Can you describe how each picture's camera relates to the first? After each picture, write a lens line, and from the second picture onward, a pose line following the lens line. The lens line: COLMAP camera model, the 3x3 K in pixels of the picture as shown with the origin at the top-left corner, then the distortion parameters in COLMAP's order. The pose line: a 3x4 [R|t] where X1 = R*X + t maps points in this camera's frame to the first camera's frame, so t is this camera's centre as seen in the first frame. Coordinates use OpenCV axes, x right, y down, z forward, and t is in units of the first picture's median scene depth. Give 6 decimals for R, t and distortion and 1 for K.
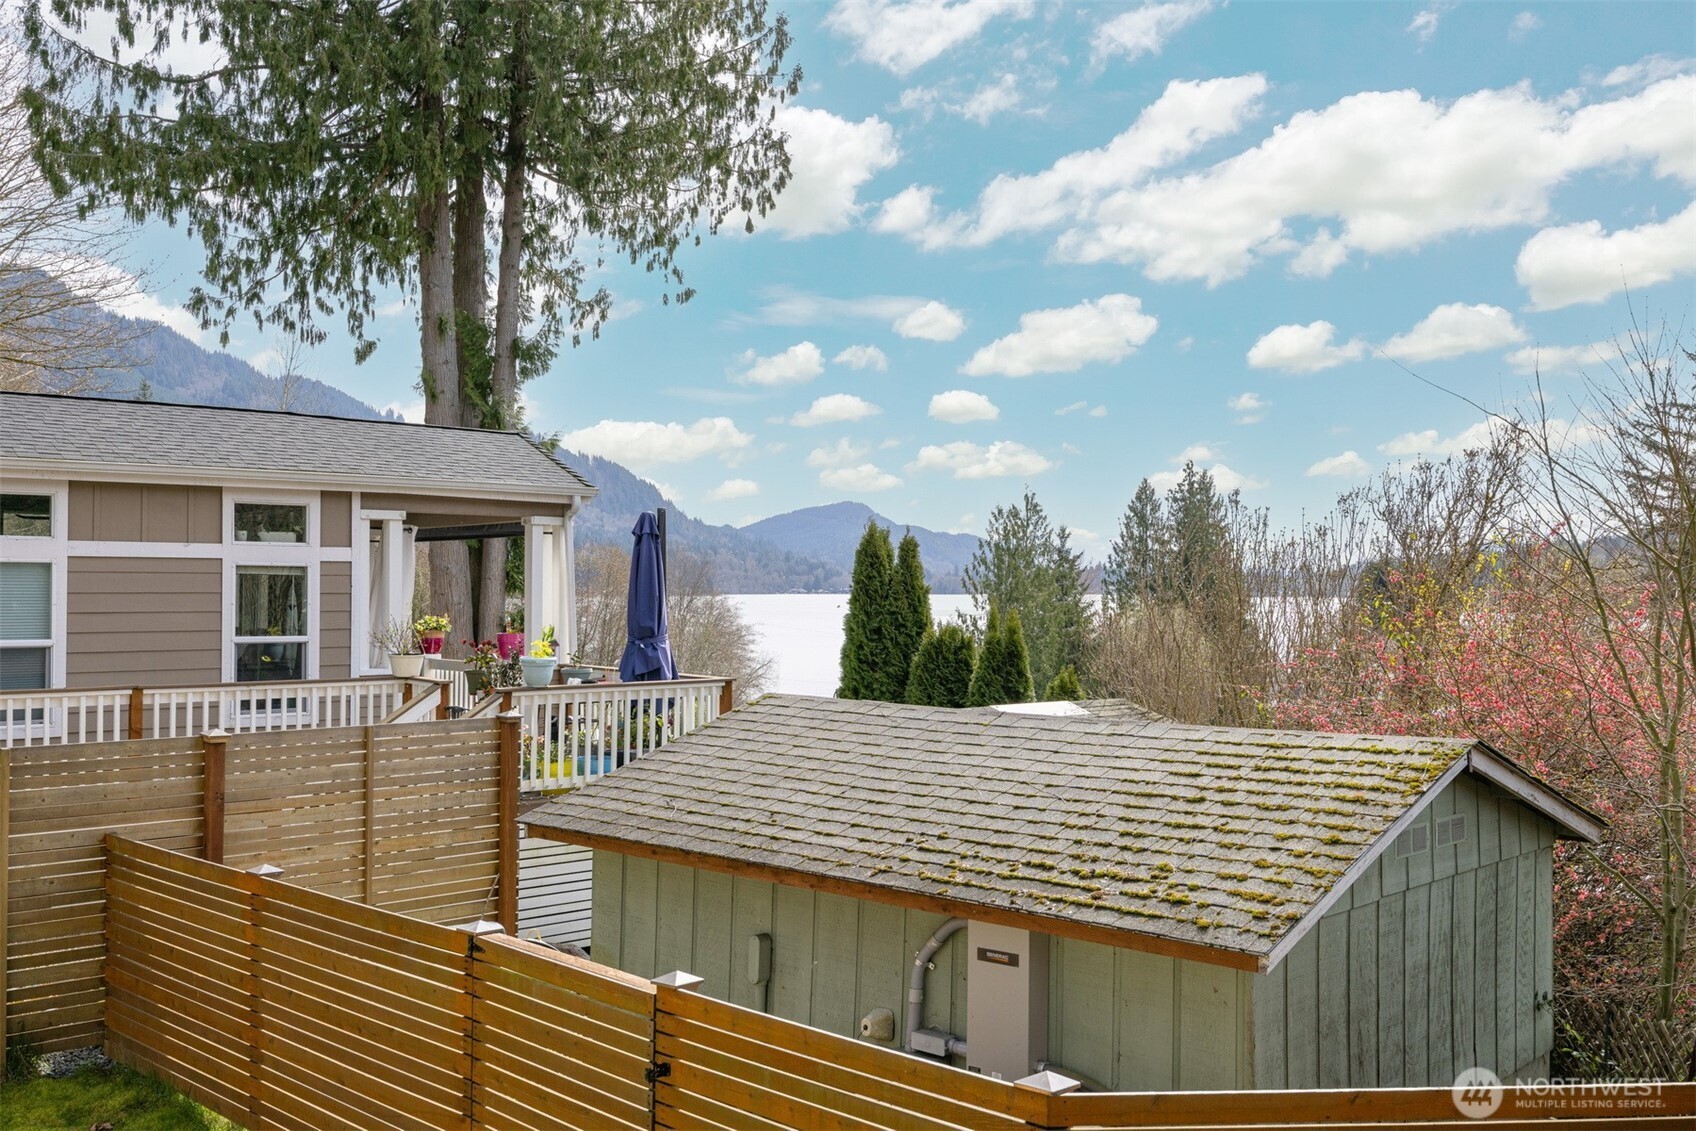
lens RADIAL K [[1624.2, 0, 848.0], [0, 1624.2, 565.5], [0, 0, 1]] dist [-0.014302, 0.005305]
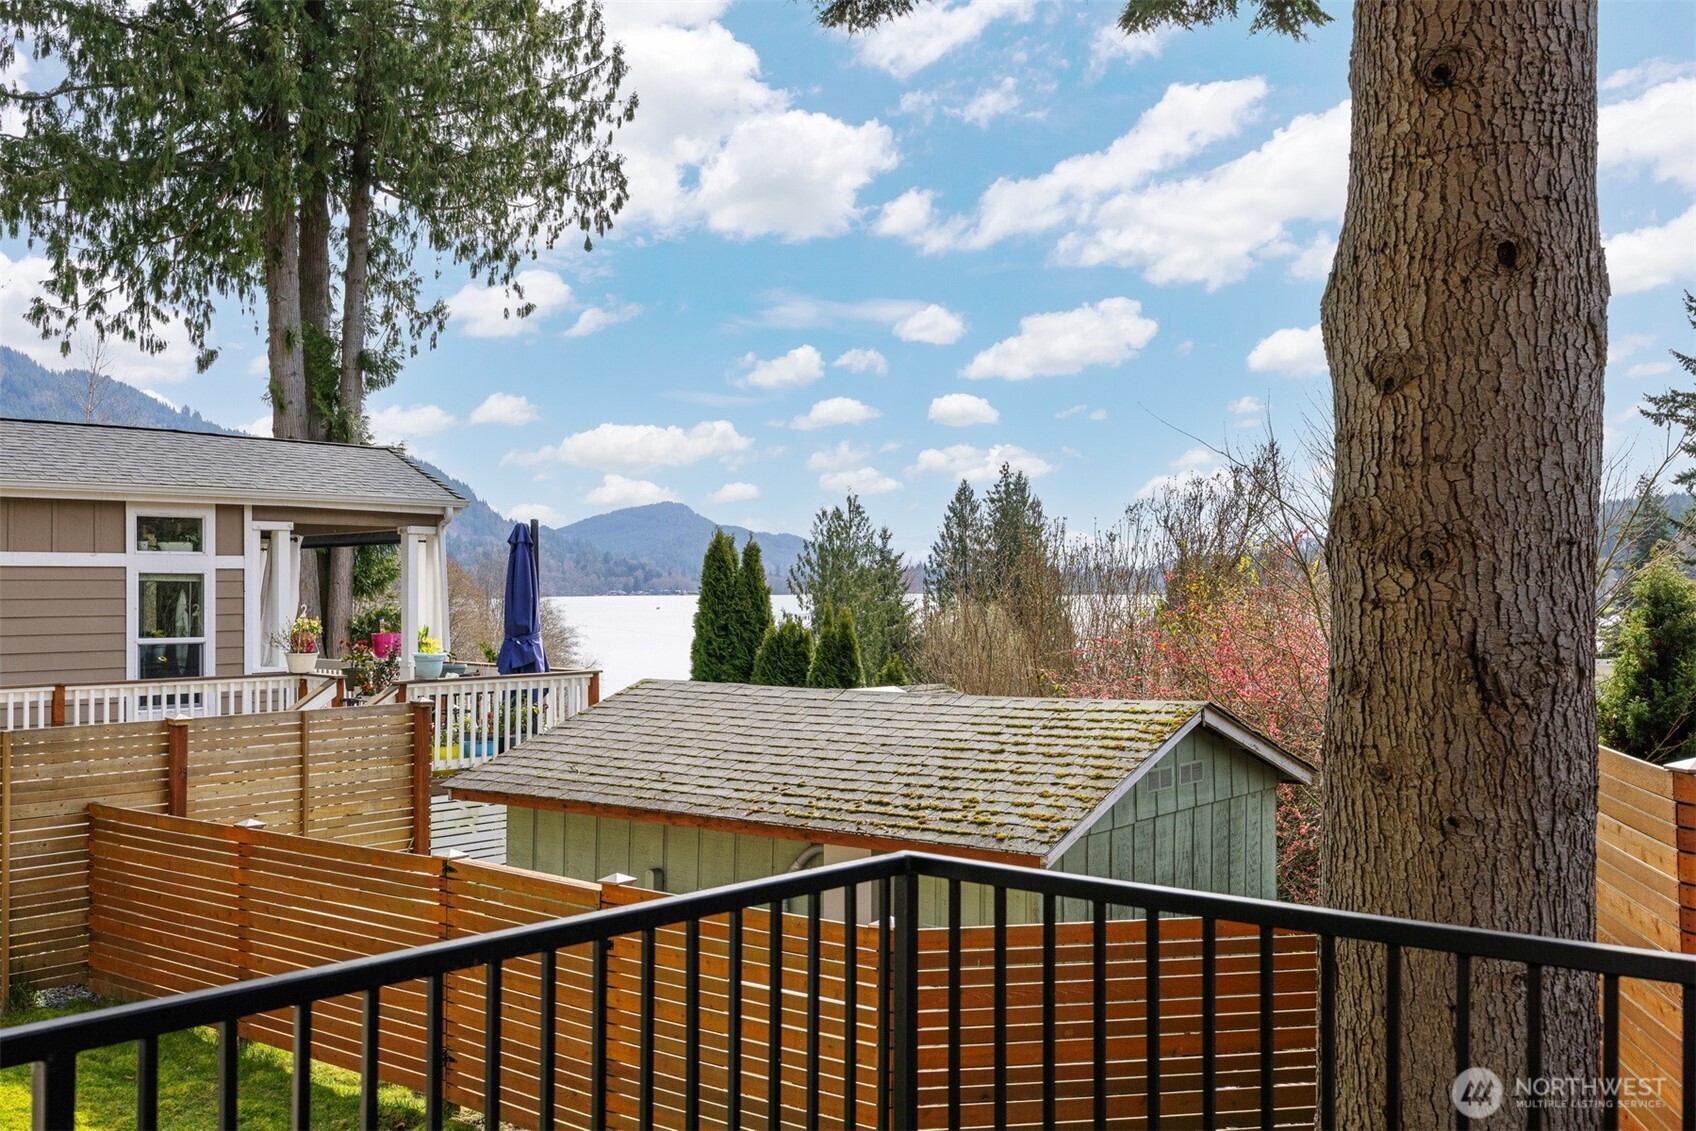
lens RADIAL K [[1624.2, 0, 848.0], [0, 1624.2, 565.5], [0, 0, 1]] dist [-0.014302, 0.005305]
pose [[0.994012, -0.006289, 0.109091, -0.020418], [0.006326, 0.999980, -0.000001, -0.002004], [-0.109089, 0.000691, 0.994032, -0.126315]]
